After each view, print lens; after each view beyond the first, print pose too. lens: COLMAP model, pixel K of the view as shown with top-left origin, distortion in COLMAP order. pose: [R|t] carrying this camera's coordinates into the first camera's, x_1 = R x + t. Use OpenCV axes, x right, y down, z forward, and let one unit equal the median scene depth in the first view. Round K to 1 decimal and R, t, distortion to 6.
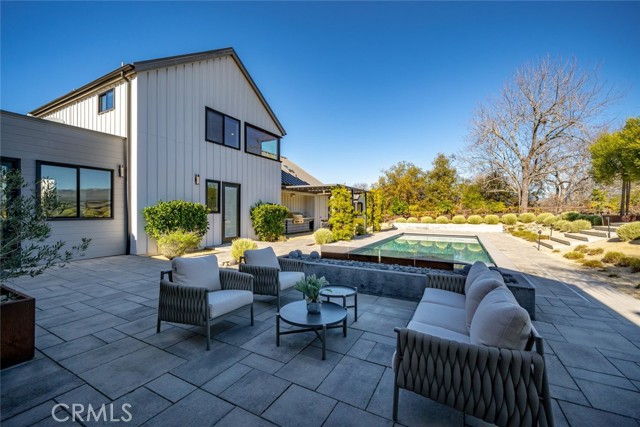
lens RADIAL K [[262.9, 0, 319.6], [0, 262.9, 212.5], [0, 0, 1]] dist [0.014184, 0.000124]
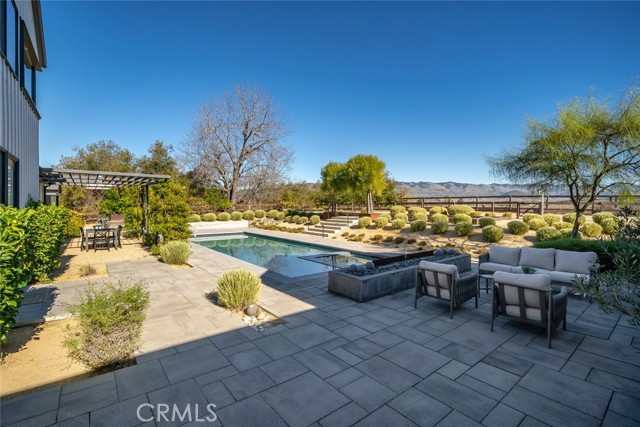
lens RADIAL K [[288.1, 0, 319.2], [0, 288.1, 210.9], [0, 0, 1]] dist [-0.002231, -0.000349]
pose [[0.390728, -0.020758, 0.920272, -0.312554], [0.003824, 0.999774, 0.020928, -0.018083], [-0.920498, -0.004658, 0.390719, 0.218943]]
